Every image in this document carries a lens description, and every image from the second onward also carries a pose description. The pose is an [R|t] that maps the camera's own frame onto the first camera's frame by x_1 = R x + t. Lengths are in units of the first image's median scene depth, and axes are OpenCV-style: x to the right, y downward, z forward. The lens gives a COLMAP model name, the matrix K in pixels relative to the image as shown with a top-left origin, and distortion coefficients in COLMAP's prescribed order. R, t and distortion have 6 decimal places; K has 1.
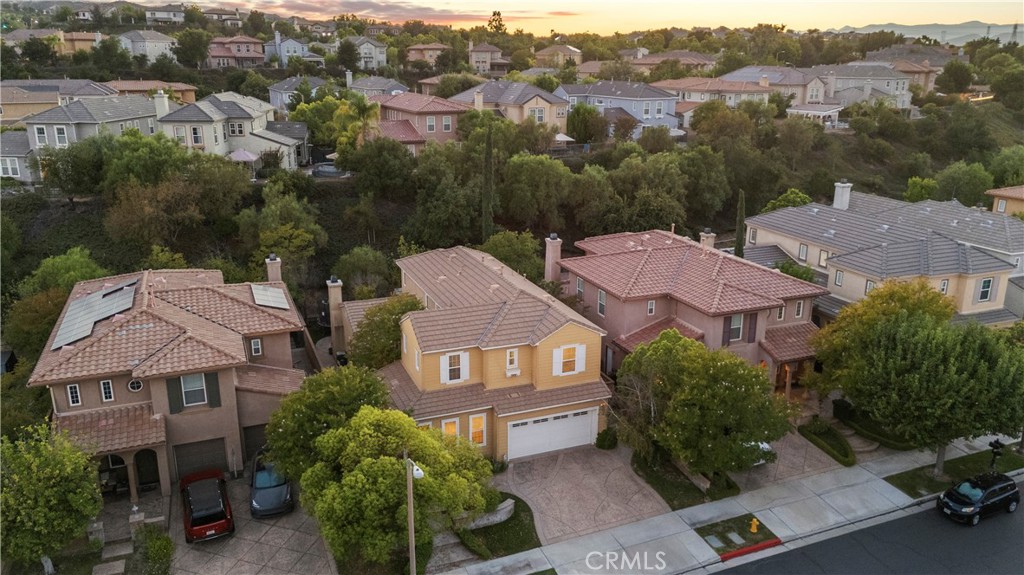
lens RADIAL K [[768.0, 0, 514.1], [0, 768.0, 287.6], [0, 0, 1]] dist [0.077110, -0.086179]
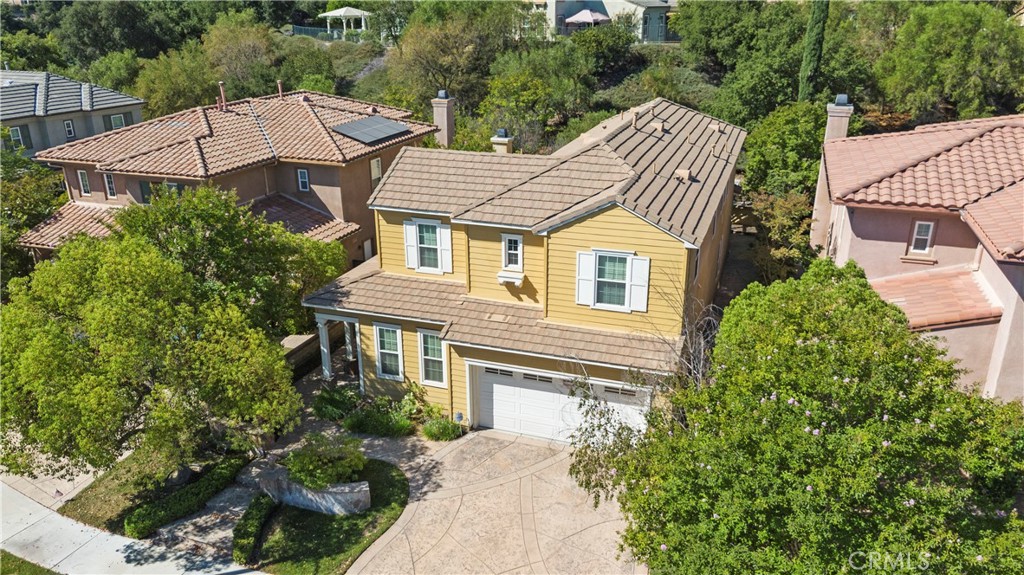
lens RADIAL K [[768.0, 0, 514.1], [0, 768.0, 287.6], [0, 0, 1]] dist [0.077110, -0.086179]
pose [[0.748338, 0.224438, -0.624193, 0.322868], [-0.180021, 0.974418, 0.134542, 0.040396], [0.638422, 0.011685, 0.769598, 0.547860]]
